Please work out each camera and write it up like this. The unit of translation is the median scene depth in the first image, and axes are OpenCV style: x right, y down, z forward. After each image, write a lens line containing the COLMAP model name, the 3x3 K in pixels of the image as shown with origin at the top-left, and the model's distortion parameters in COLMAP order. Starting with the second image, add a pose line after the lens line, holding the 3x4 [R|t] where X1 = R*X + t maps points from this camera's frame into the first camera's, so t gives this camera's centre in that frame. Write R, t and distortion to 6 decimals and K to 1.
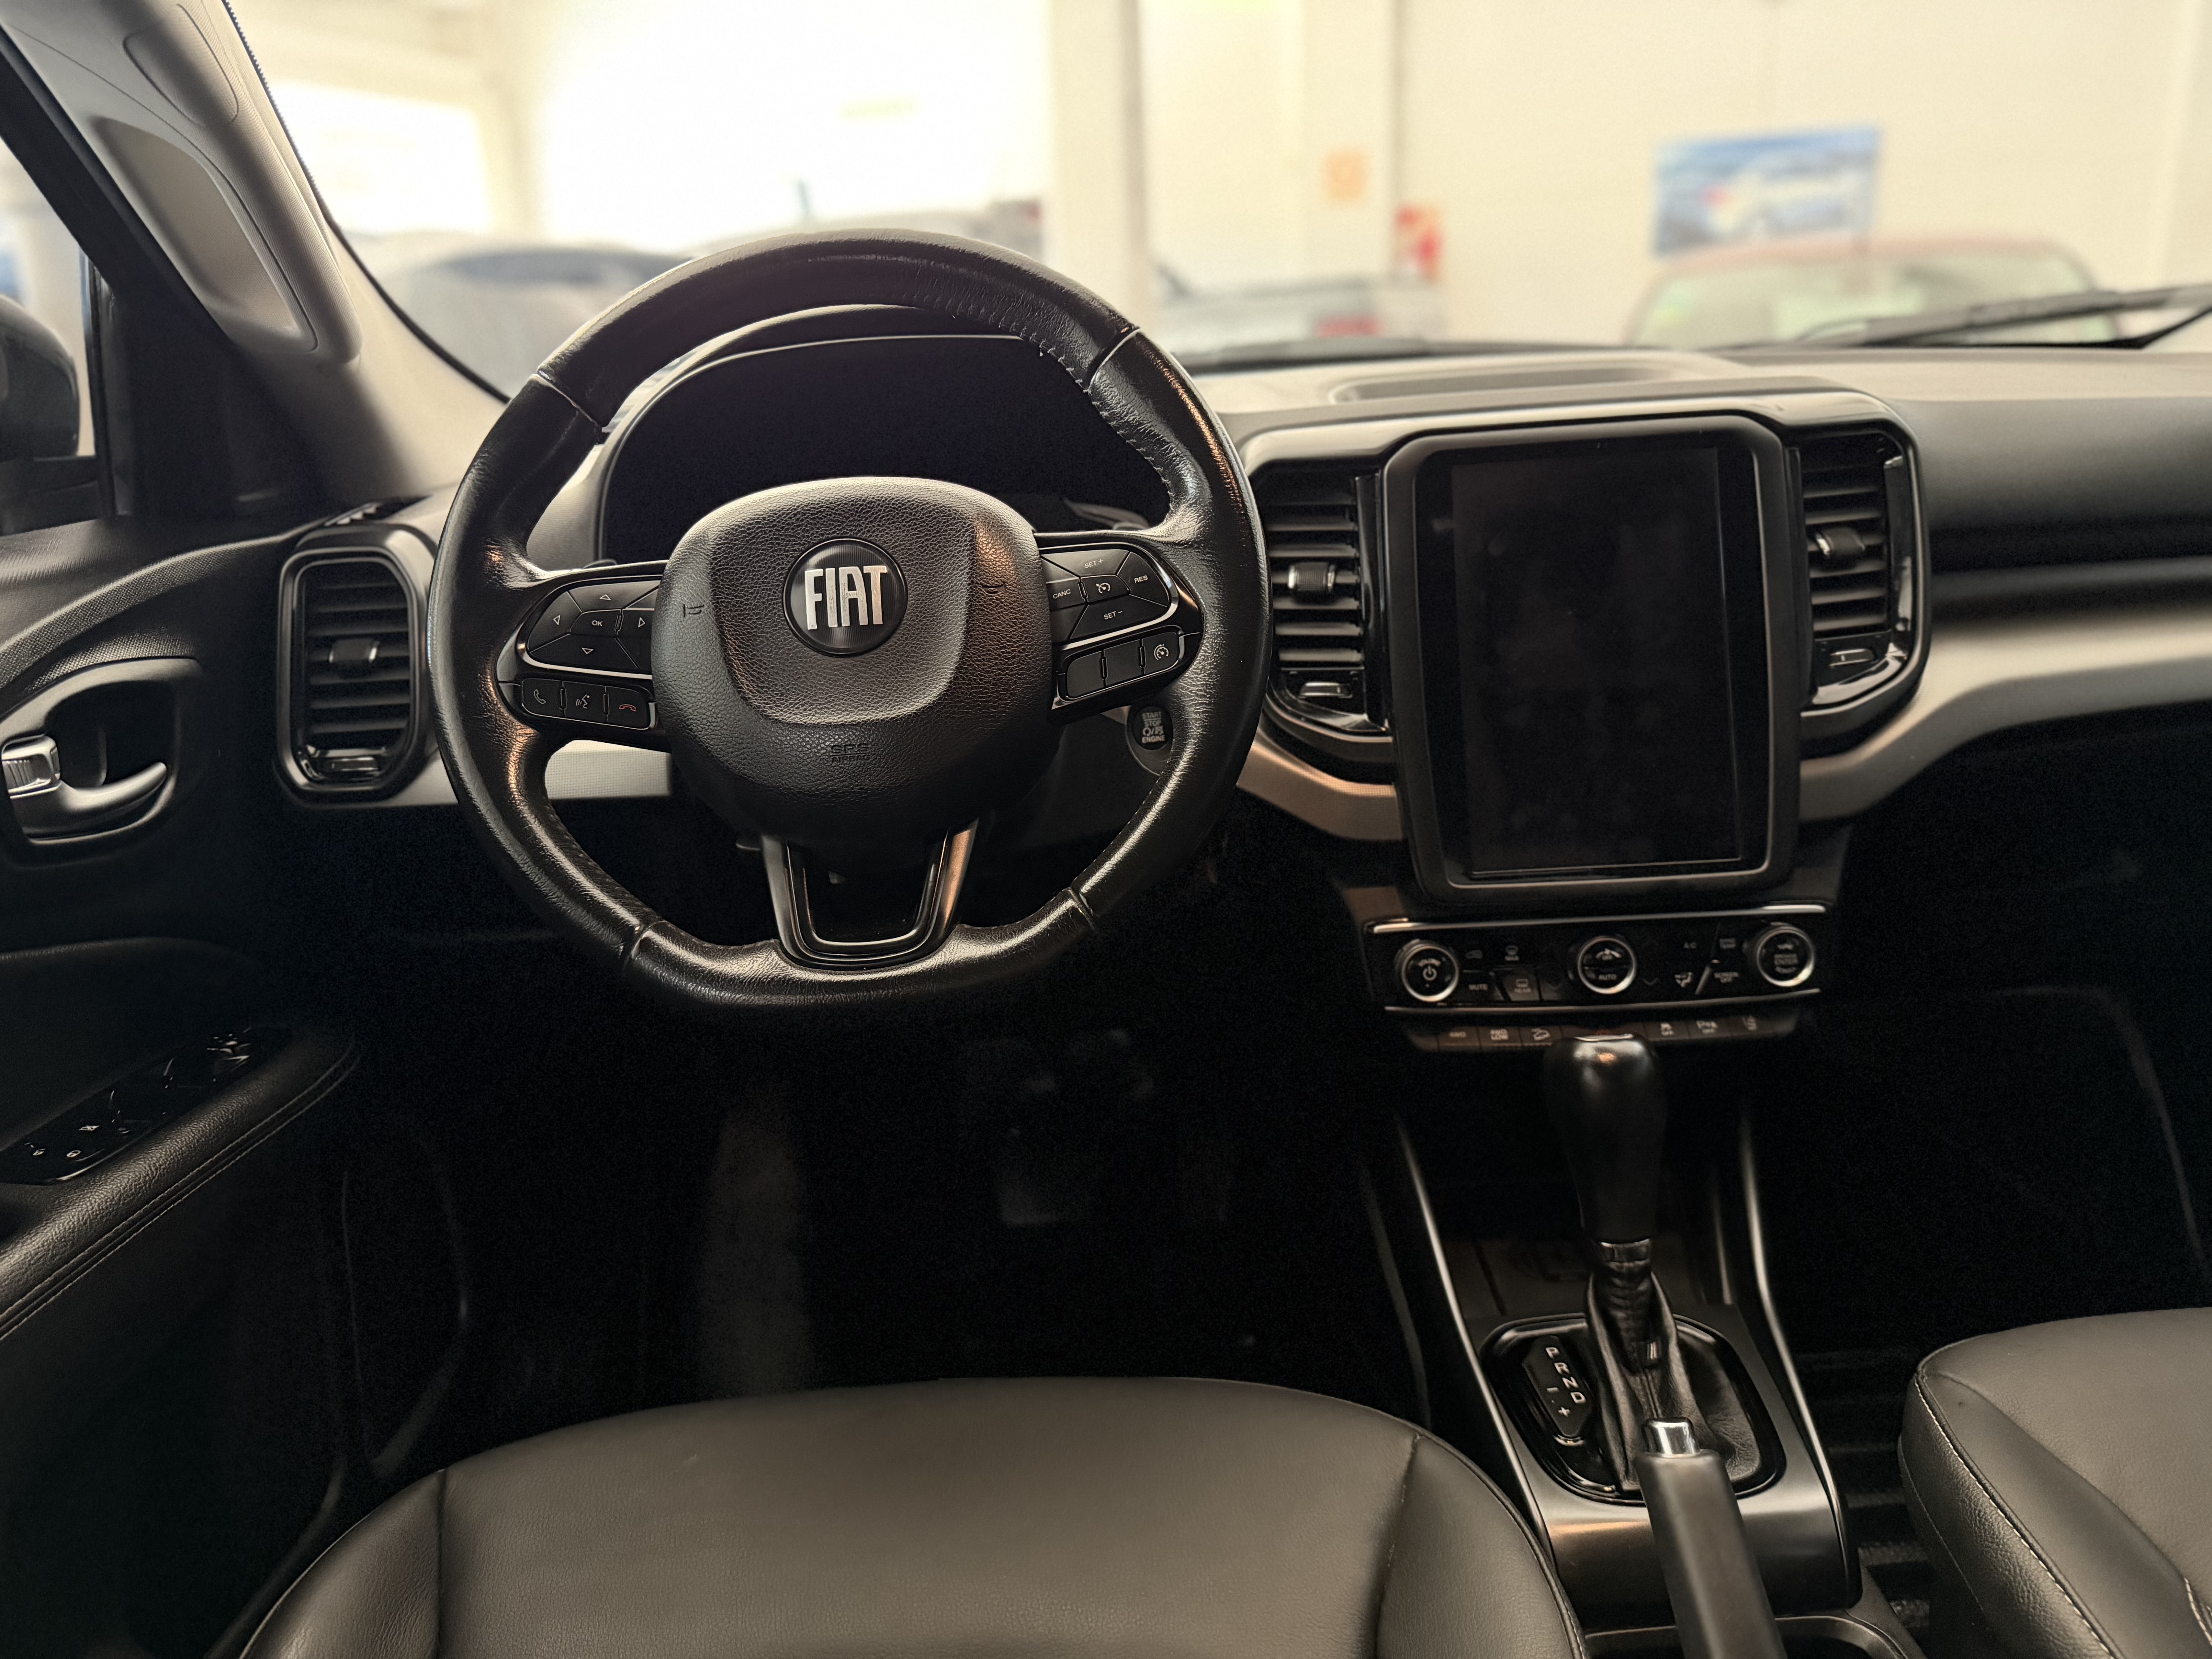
lens RADIAL K [[1562.9, 0, 1101.4], [0, 1562.9, 821.7], [0, 0, 1]] dist [0.086165, -0.124230]
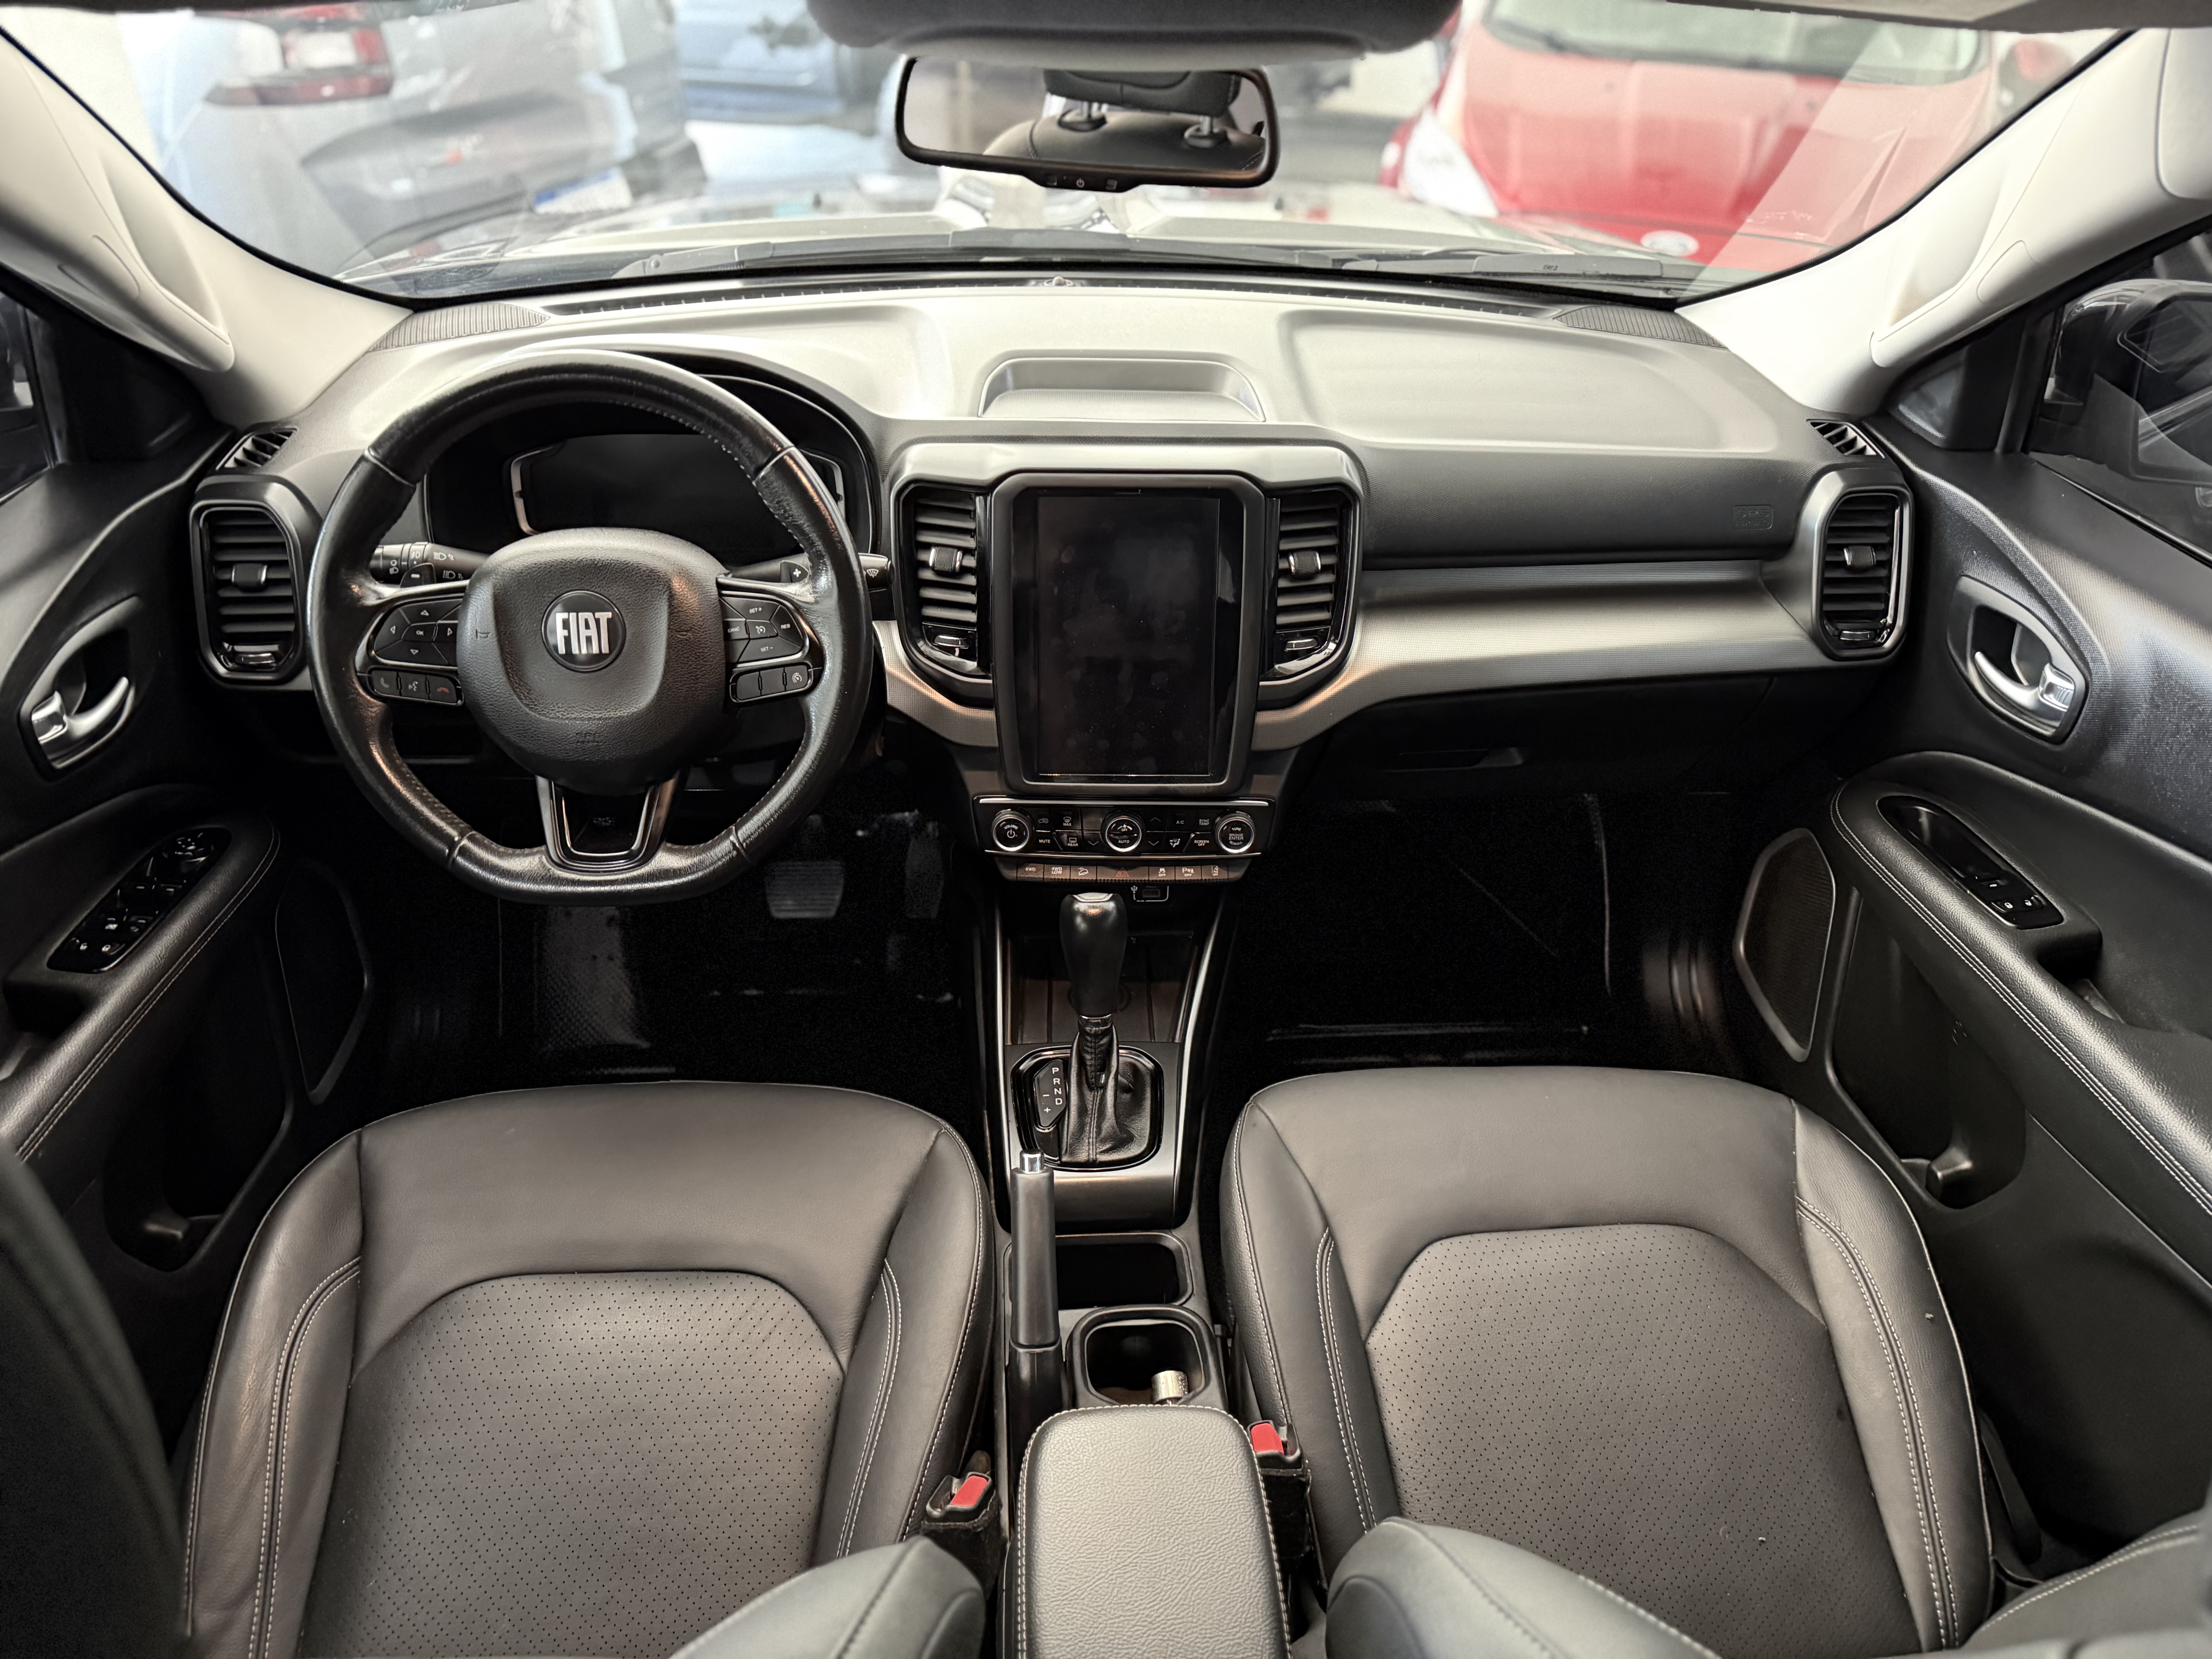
lens RADIAL K [[1569.0, 0, 1107.7], [0, 1569.0, 837.2], [0, 0, 1]] dist [0.085613, -0.103466]
pose [[0.997096, 0.046017, 0.060681, 0.233525], [-0.062087, 0.952611, 0.297788, -0.395430], [-0.044102, -0.300691, 0.952702, -0.496748]]
